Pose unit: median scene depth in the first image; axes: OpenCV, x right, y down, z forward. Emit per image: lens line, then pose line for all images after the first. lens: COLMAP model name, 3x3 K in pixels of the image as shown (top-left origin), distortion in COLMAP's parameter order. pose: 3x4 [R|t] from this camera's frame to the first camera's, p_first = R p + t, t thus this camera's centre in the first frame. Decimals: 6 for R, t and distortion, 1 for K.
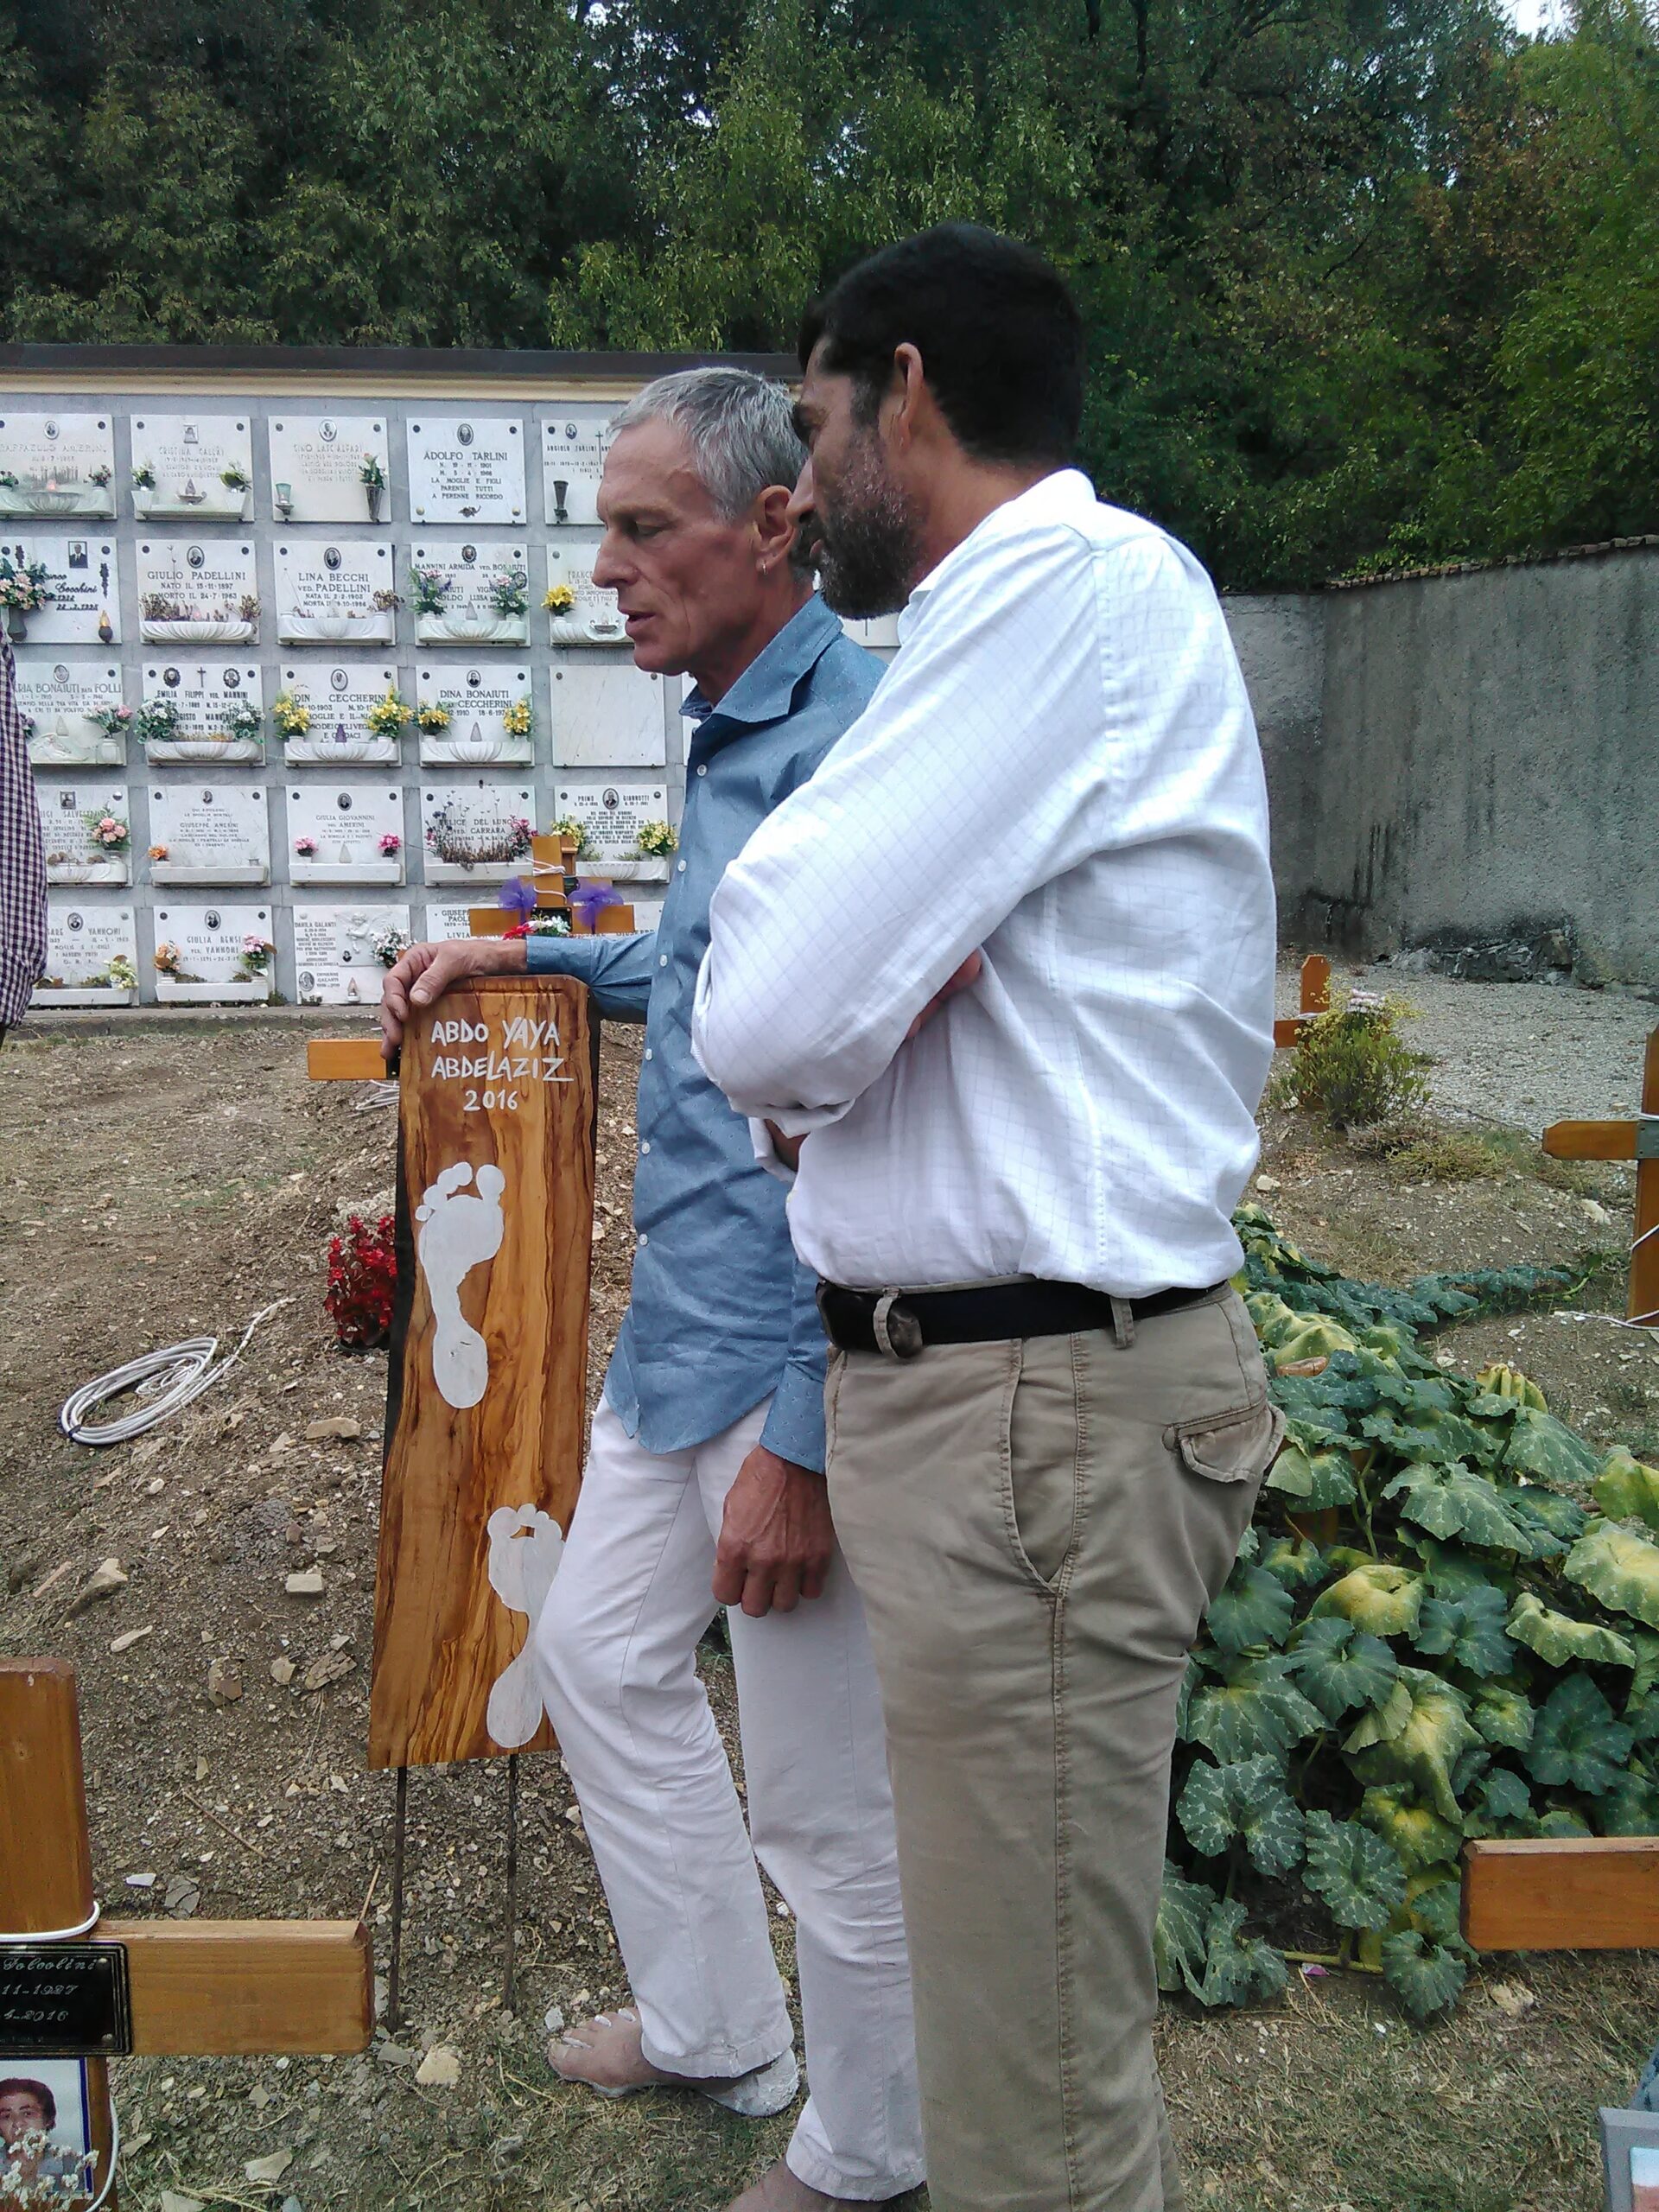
lens RADIAL K [[1743.7, 0, 813.8], [0, 1743.7, 1123.9], [0, 0, 1]] dist [0.066577, -0.082363]
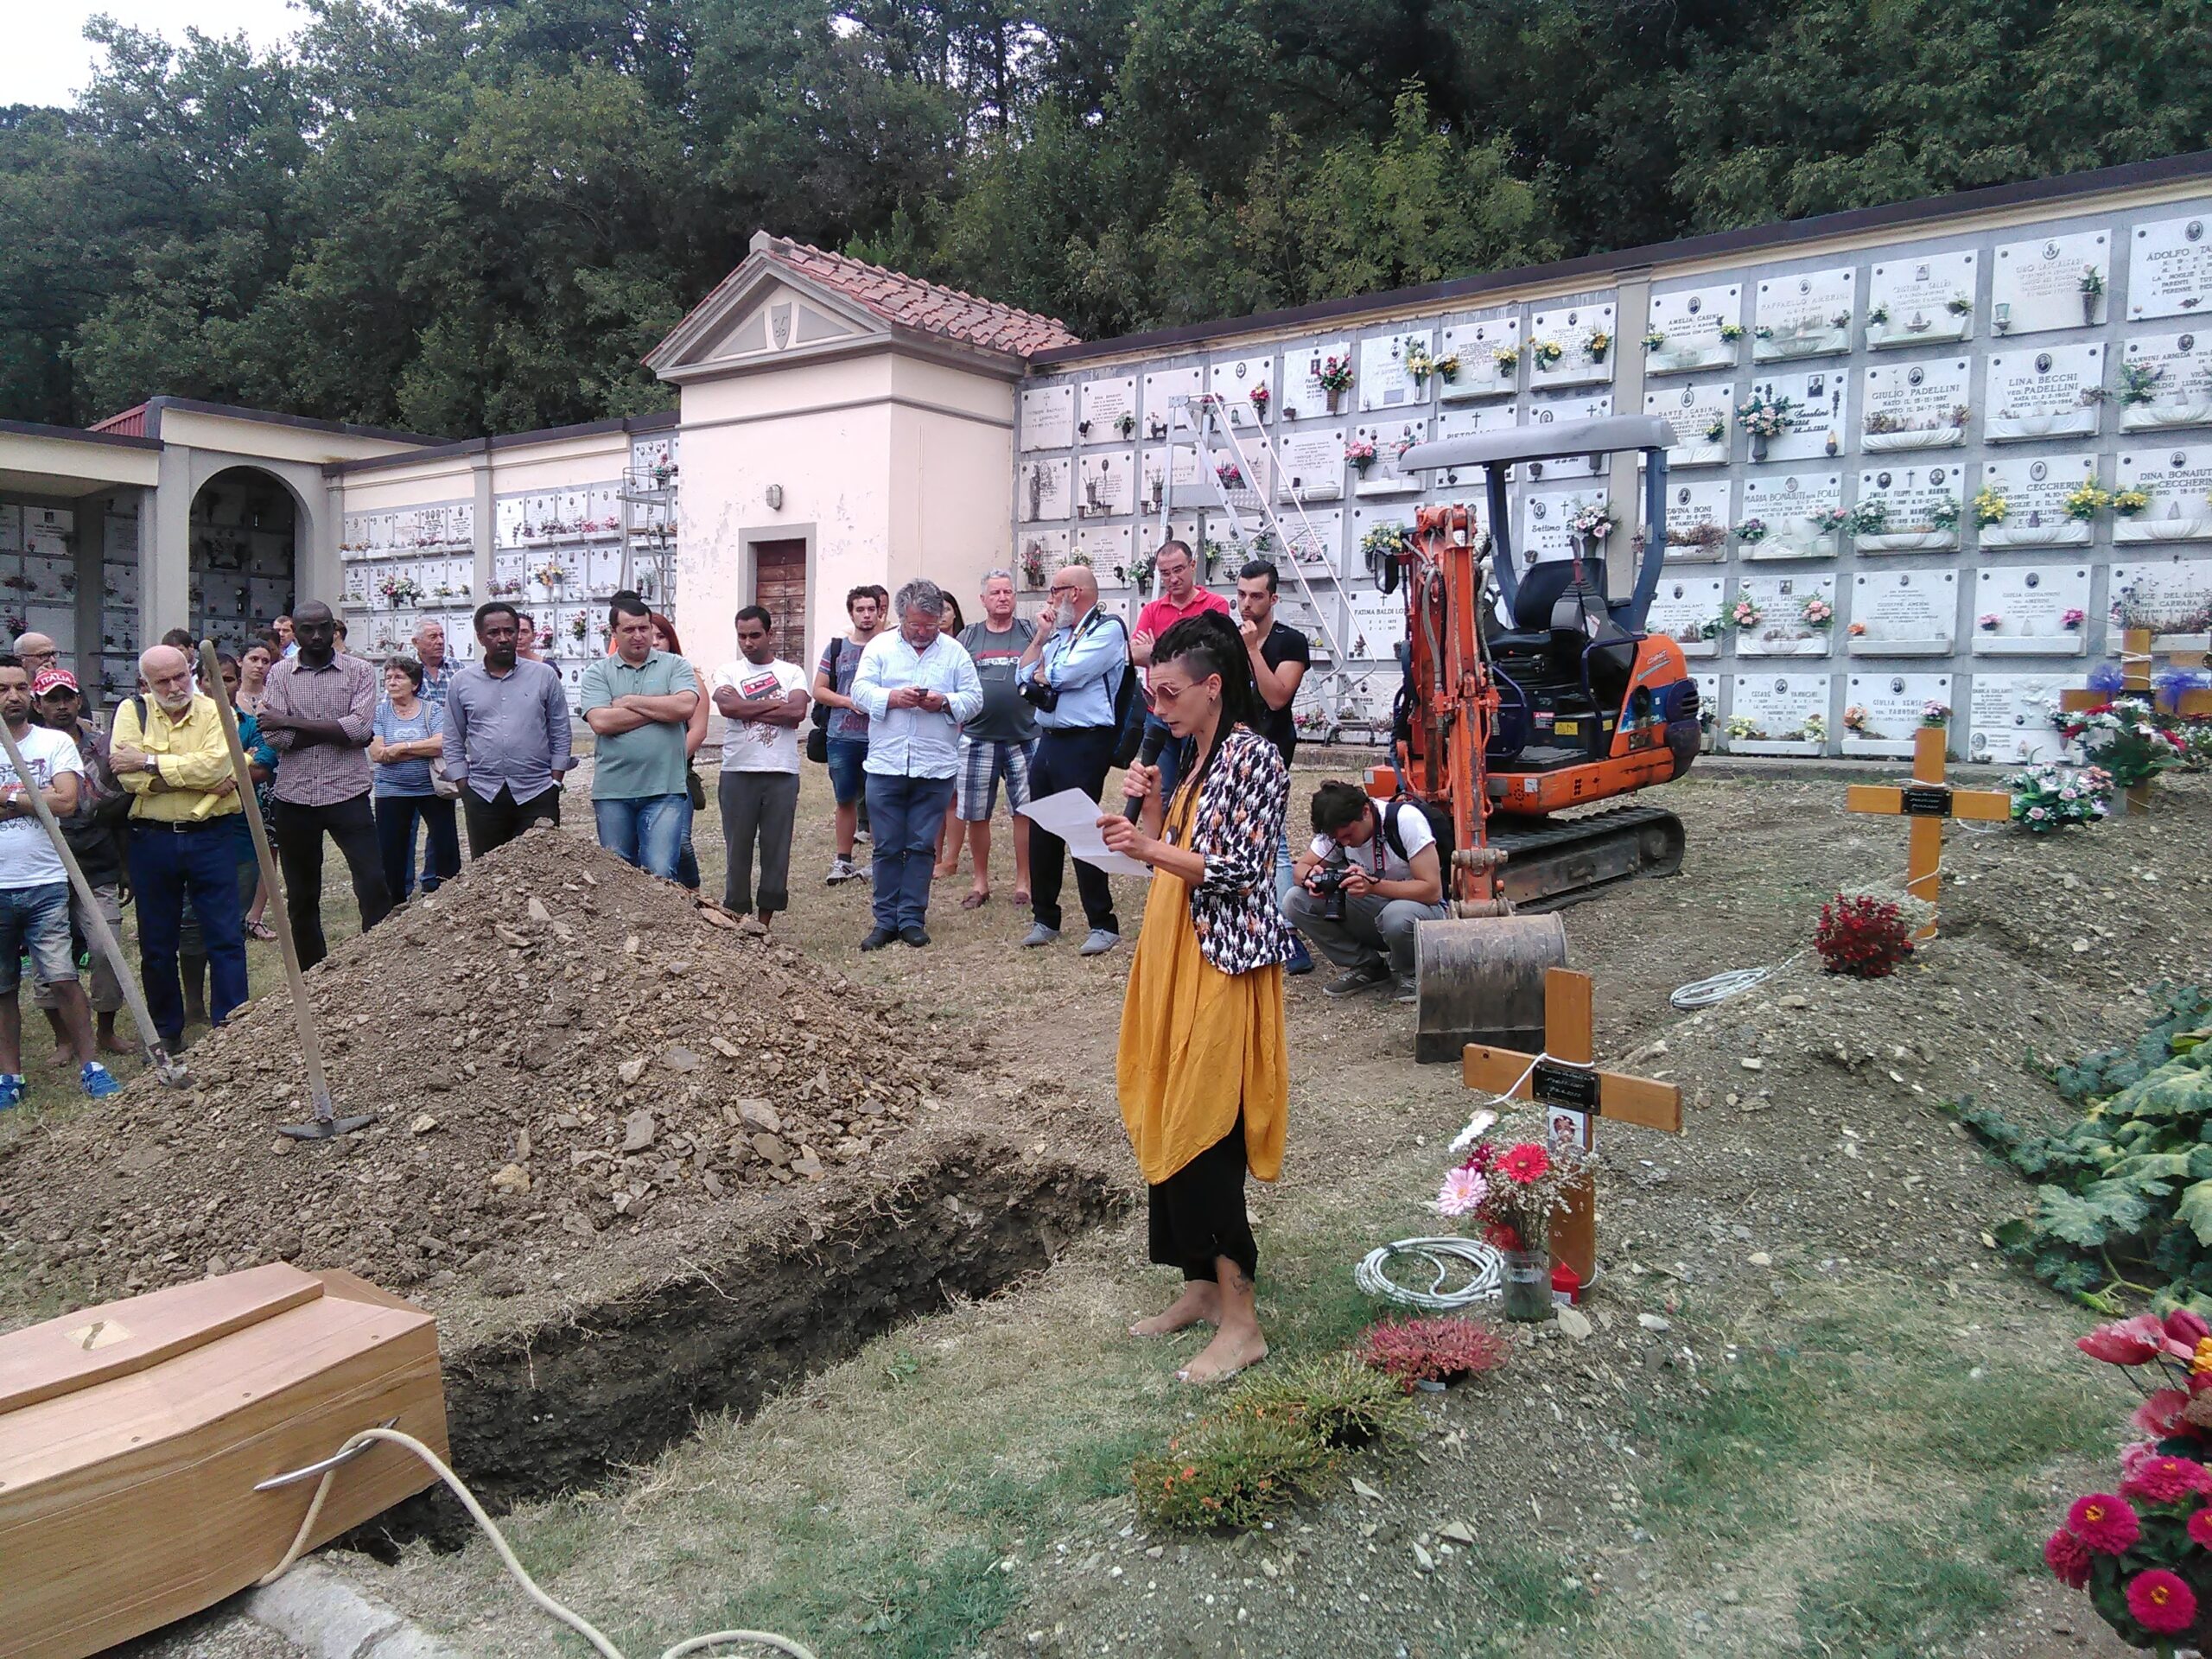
lens RADIAL K [[1725.9, 0, 1092.5], [0, 1725.9, 826.3], [0, 0, 1]] dist [0.070629, -0.090437]
pose [[0.697941, 0.075048, -0.712212, 0.134697], [-0.093235, 0.995552, 0.013538, 0.011480], [0.710060, 0.056955, 0.701834, -0.212666]]
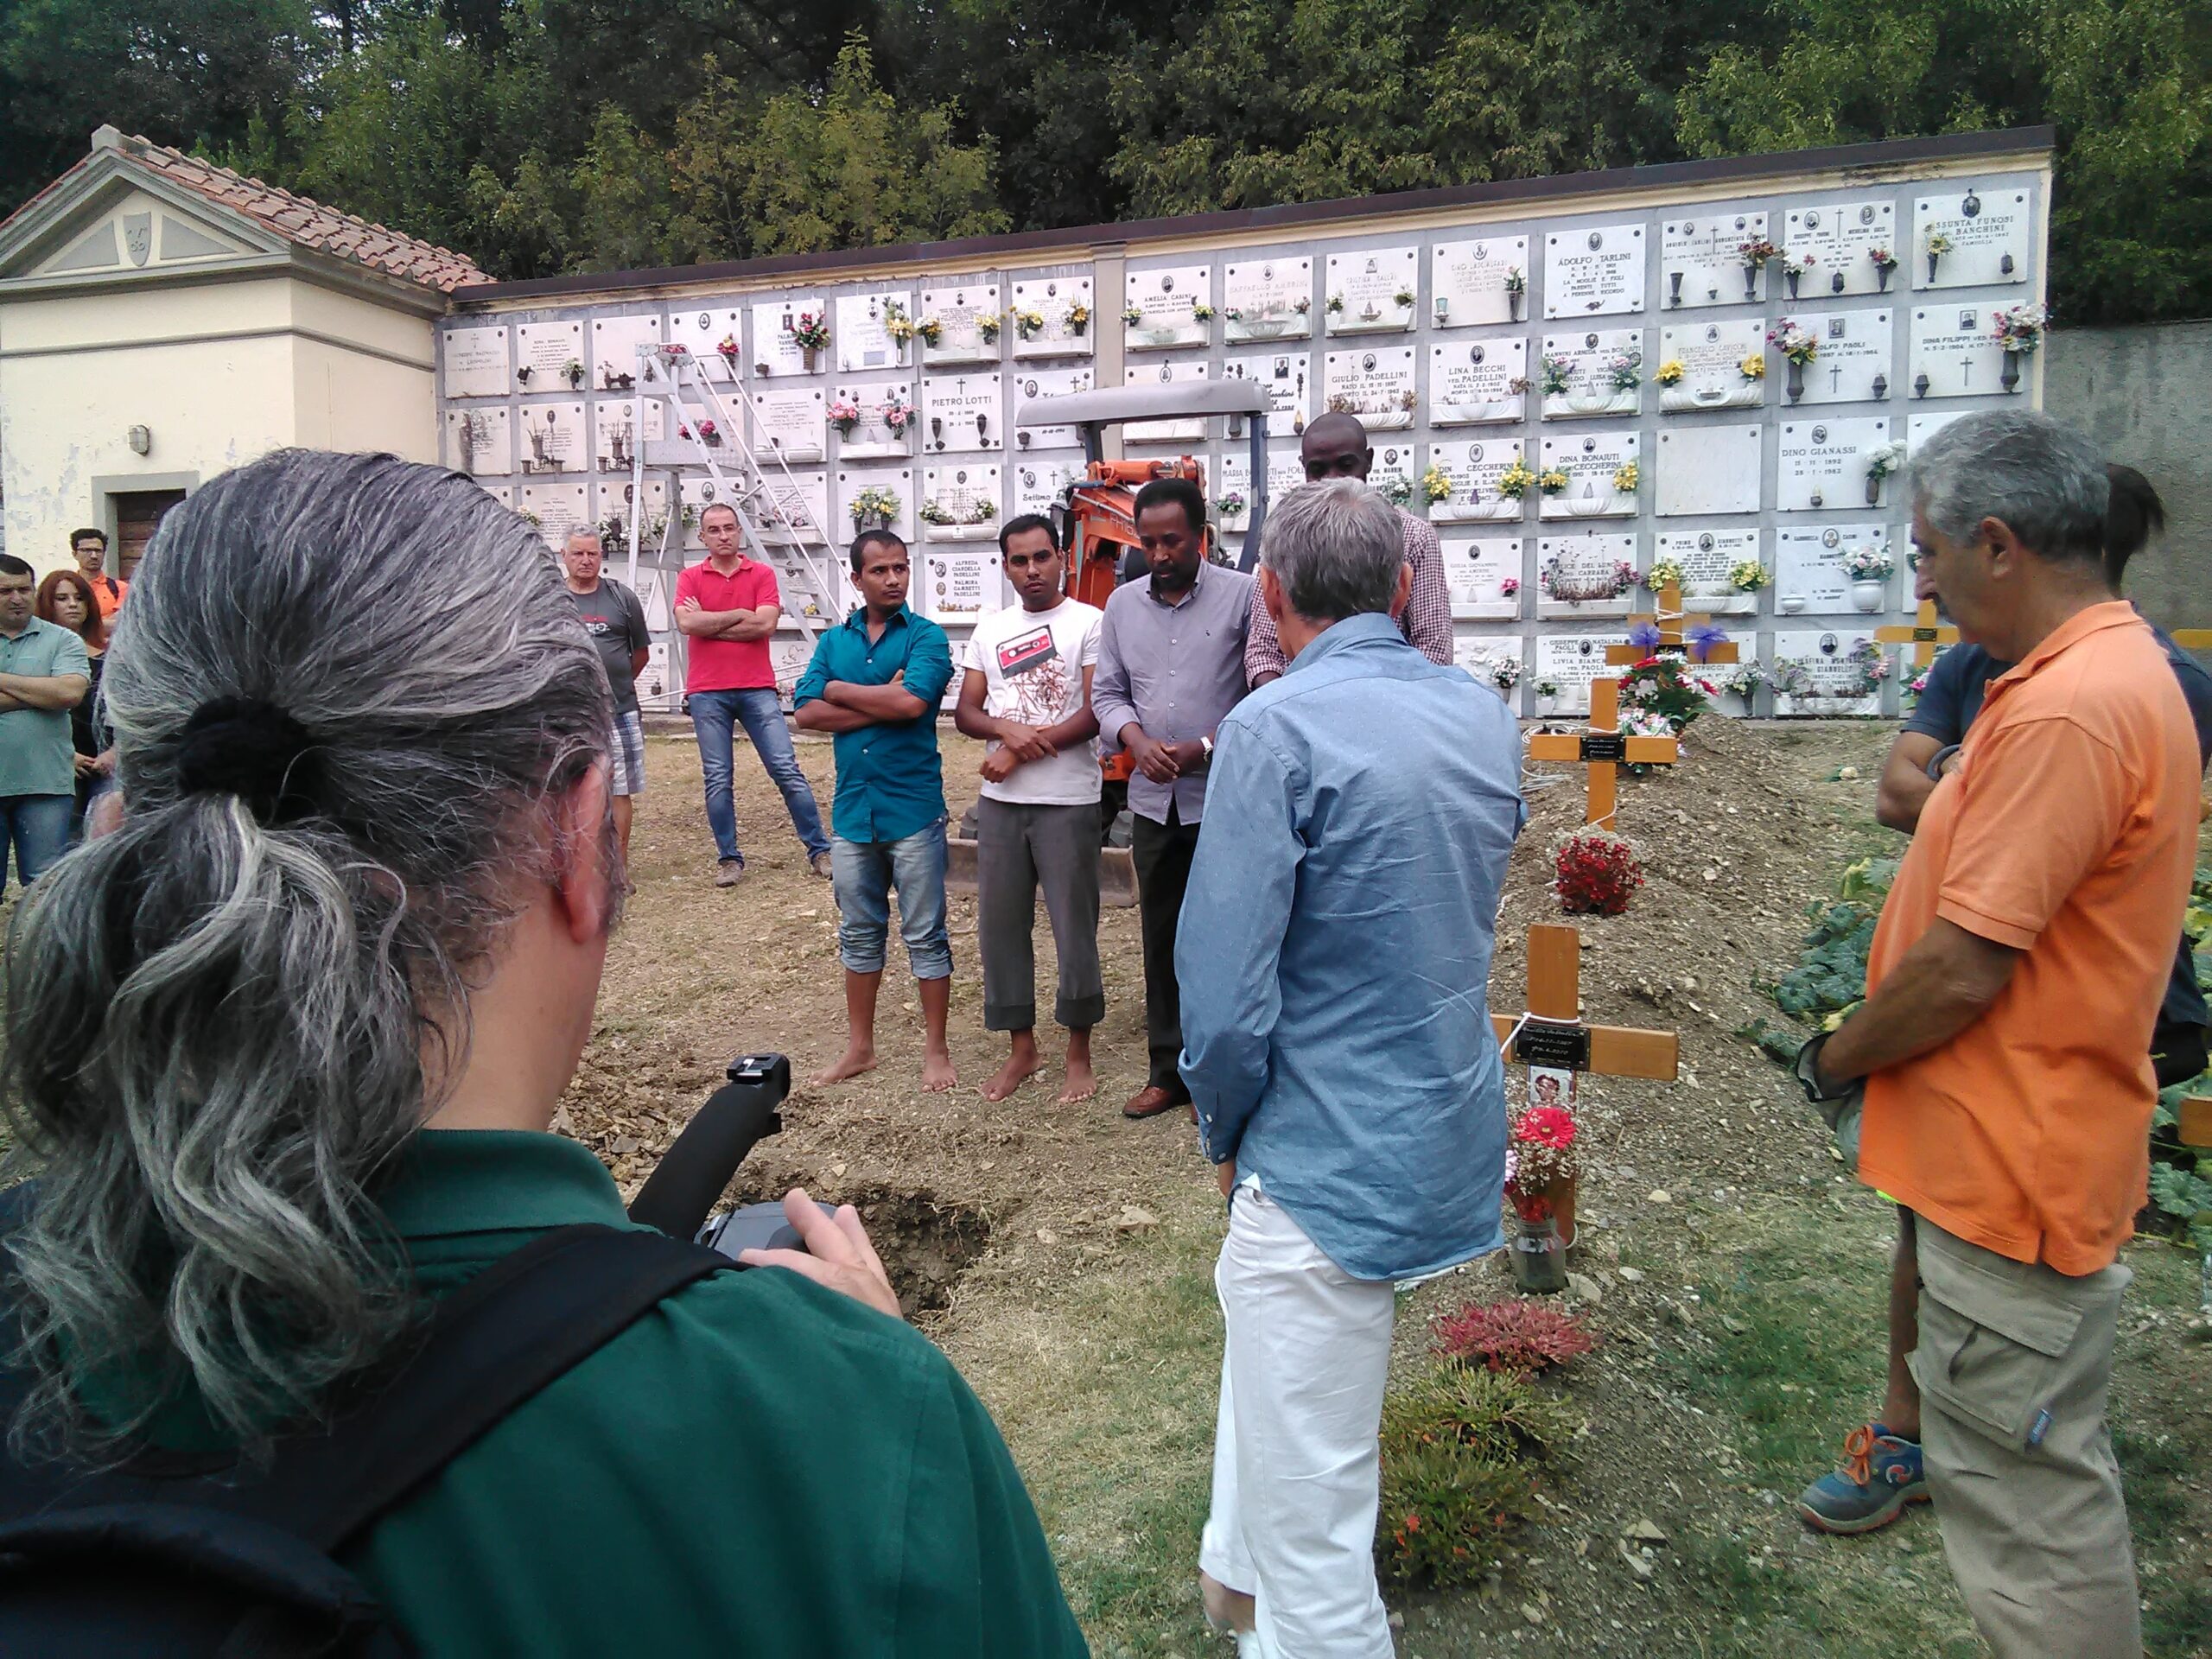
lens RADIAL K [[1725.9, 0, 1087.9], [0, 1725.9, 826.4], [0, 0, 1]] dist [0.070629, -0.090437]
pose [[0.905783, 0.046708, -0.421159, 0.007775], [-0.050167, 0.998737, 0.002871, 0.020705], [0.420762, 0.018528, 0.906982, -0.245514]]
